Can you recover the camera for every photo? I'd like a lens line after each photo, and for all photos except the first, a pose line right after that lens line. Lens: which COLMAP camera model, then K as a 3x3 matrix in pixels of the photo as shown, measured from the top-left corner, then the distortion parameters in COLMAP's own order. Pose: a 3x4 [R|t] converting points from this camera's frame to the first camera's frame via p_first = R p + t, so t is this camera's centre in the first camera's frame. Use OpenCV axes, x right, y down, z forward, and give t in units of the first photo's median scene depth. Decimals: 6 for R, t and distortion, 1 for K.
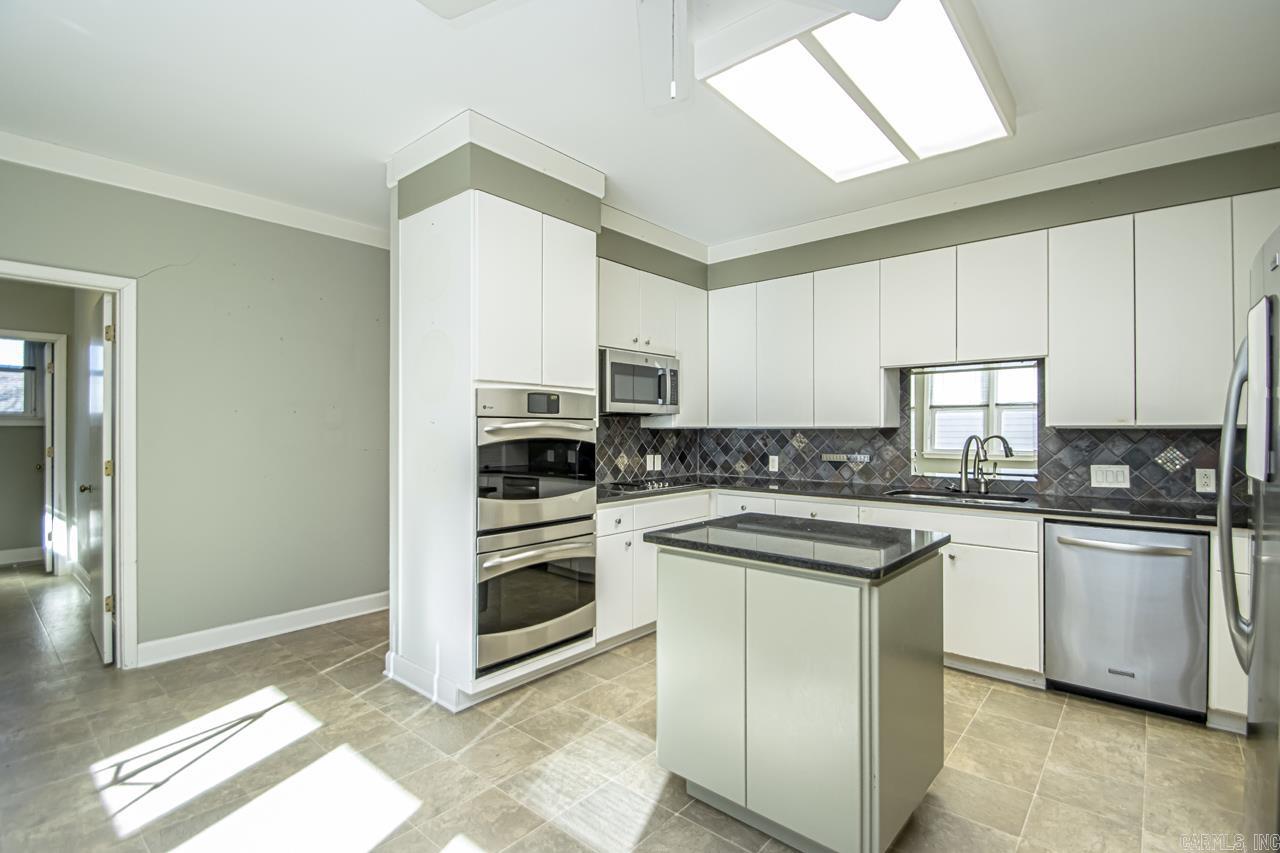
lens RADIAL K [[599.8, 0, 653.4], [0, 599.8, 428.5], [0, 0, 1]] dist [0.026595, -0.020292]
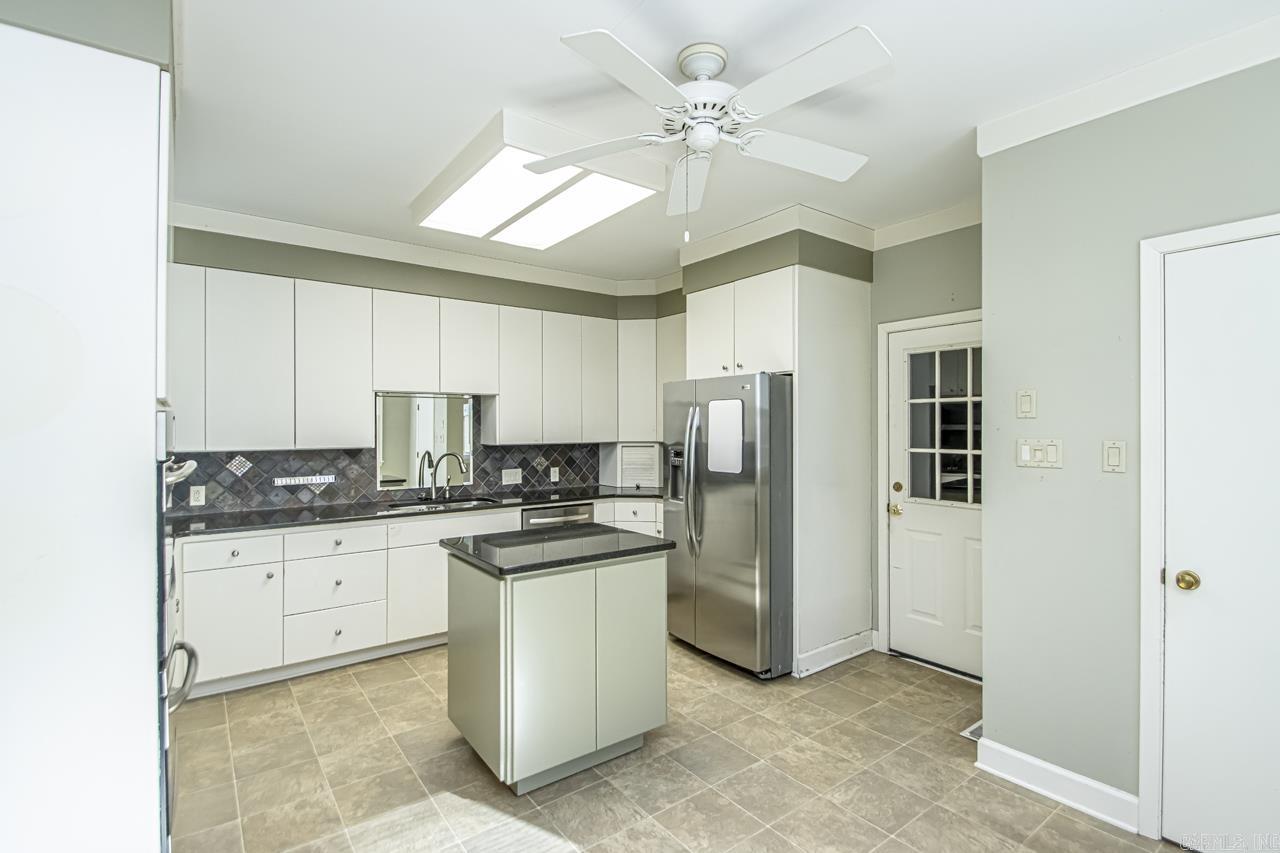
lens RADIAL K [[599.8, 0, 653.4], [0, 599.8, 428.5], [0, 0, 1]] dist [0.026595, -0.020292]
pose [[0.219421, -0.002822, 0.975626, -0.573926], [0.001910, 0.999995, 0.002463, -0.039909], [-0.975628, 0.001323, 0.219425, 0.308879]]
